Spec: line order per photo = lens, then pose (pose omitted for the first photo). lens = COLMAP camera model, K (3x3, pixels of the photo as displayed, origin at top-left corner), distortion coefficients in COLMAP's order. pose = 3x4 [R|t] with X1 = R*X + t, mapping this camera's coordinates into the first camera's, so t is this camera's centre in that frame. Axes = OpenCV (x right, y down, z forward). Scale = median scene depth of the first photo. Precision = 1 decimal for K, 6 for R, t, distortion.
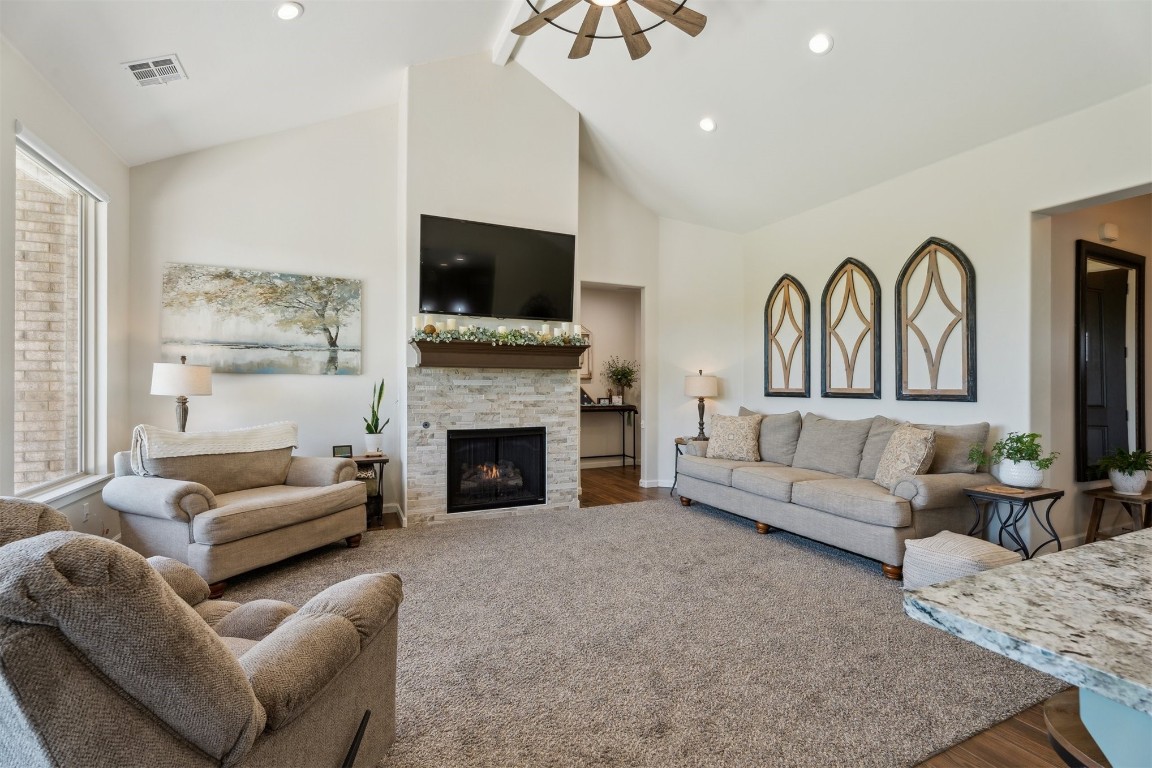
lens RADIAL K [[509.8, 0, 571.9], [0, 509.8, 383.4], [0, 0, 1]] dist [0.007489, -0.001597]
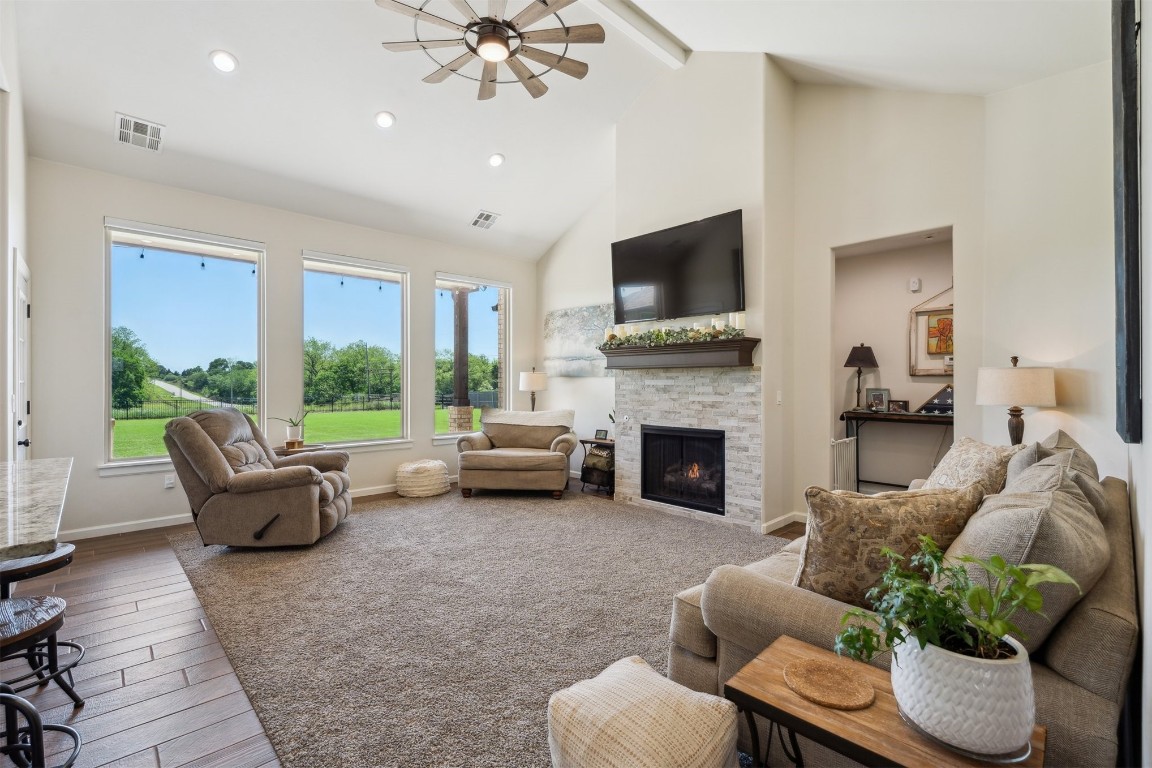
lens RADIAL K [[509.8, 0, 573.4], [0, 509.8, 383.2], [0, 0, 1]] dist [0.007489, -0.001597]
pose [[0.329403, -0.002920, -0.944185, 0.762054], [0.001437, 0.999996, -0.002591, 0.002834], [0.944188, -0.000504, 0.329405, 0.479634]]
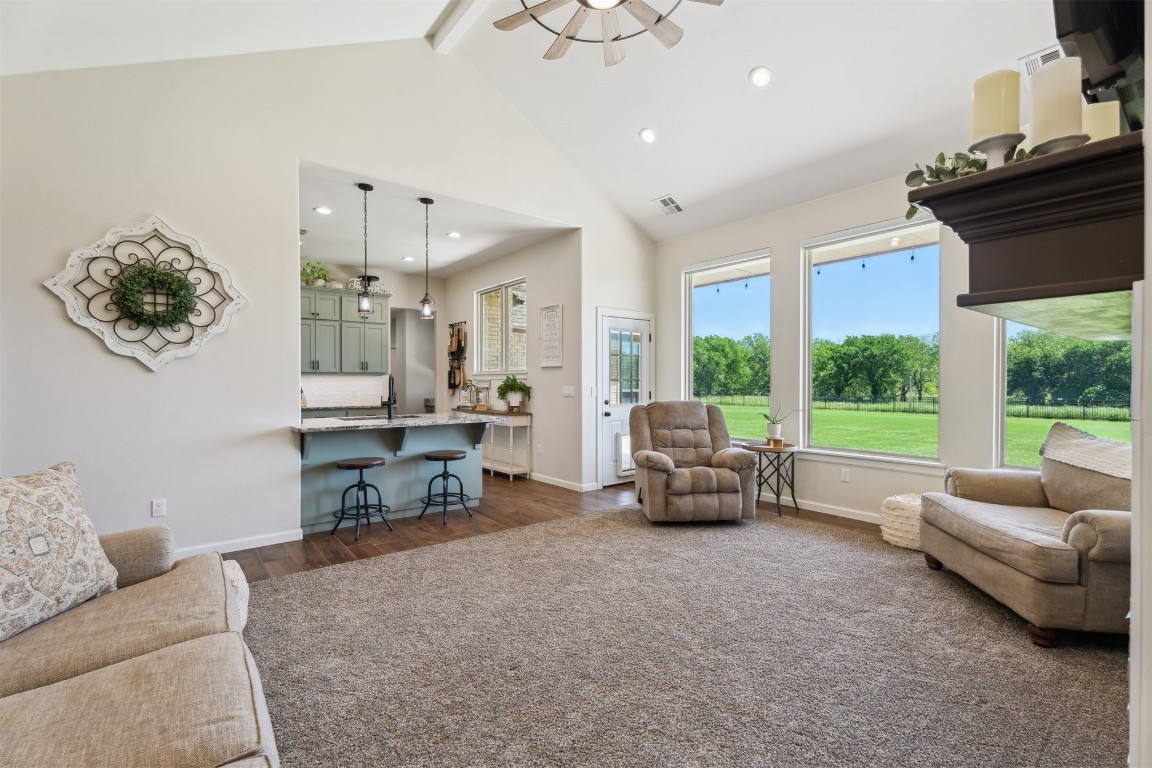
lens RADIAL K [[509.8, 0, 577.2], [0, 509.8, 375.4], [0, 0, 1]] dist [0.007489, -0.001597]
pose [[-0.964397, 0.006521, -0.264377, 0.256132], [0.005253, 0.999971, 0.005502, -0.025807], [0.264405, 0.003917, -0.964404, 1.232923]]
